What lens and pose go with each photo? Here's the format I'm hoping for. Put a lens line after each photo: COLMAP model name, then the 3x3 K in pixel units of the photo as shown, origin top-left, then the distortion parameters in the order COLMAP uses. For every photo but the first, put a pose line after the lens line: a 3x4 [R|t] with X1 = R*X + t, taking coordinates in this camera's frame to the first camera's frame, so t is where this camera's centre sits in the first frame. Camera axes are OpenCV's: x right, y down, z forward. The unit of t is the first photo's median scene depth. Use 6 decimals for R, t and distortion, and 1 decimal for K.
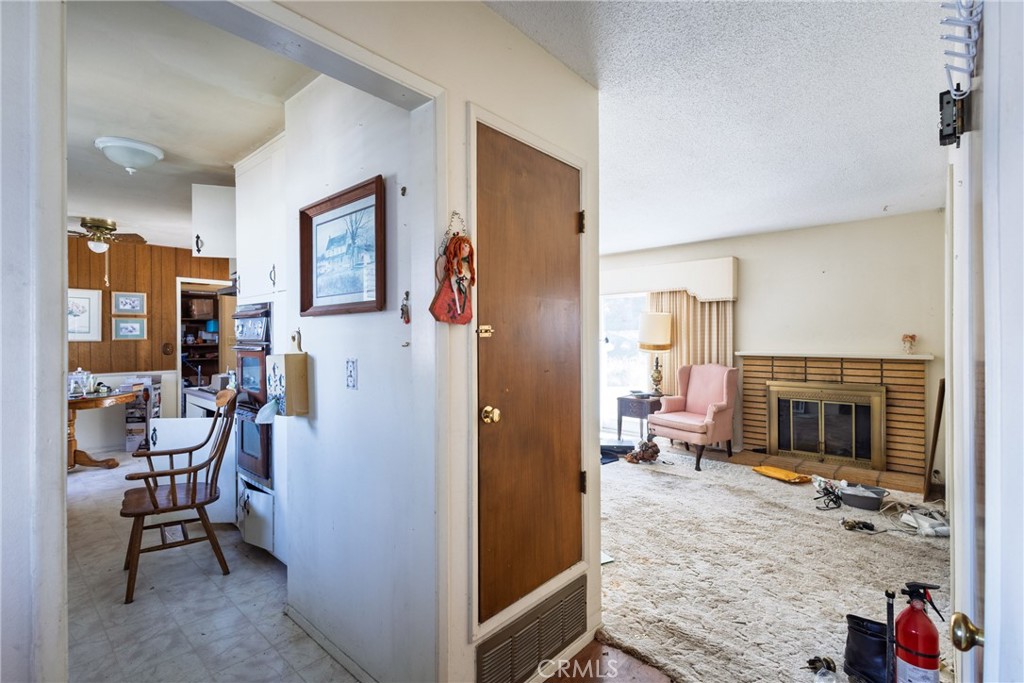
lens RADIAL K [[469.2, 0, 510.8], [0, 469.2, 335.3], [0, 0, 1]] dist [-0.000844, -0.000666]
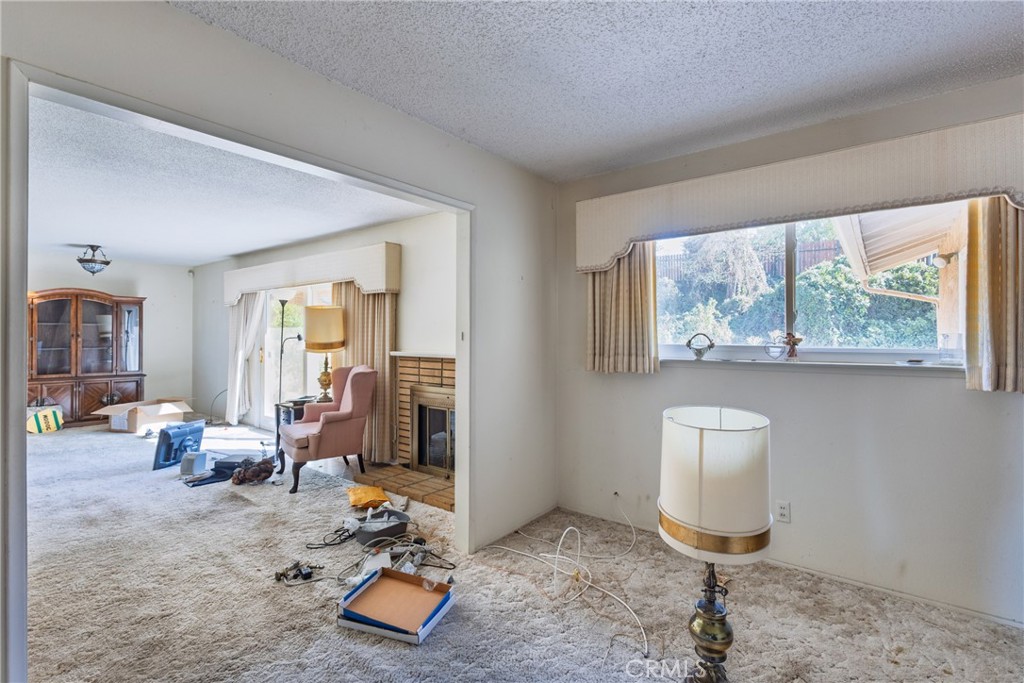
lens RADIAL K [[475.7, 0, 512.8], [0, 475.7, 328.4], [0, 0, 1]] dist [0.000109, -0.000065]
pose [[0.995138, 0.008459, 0.098128, 0.839979], [-0.008138, 0.999960, -0.003676, -0.008651], [-0.098155, 0.002860, 0.995167, 0.127667]]
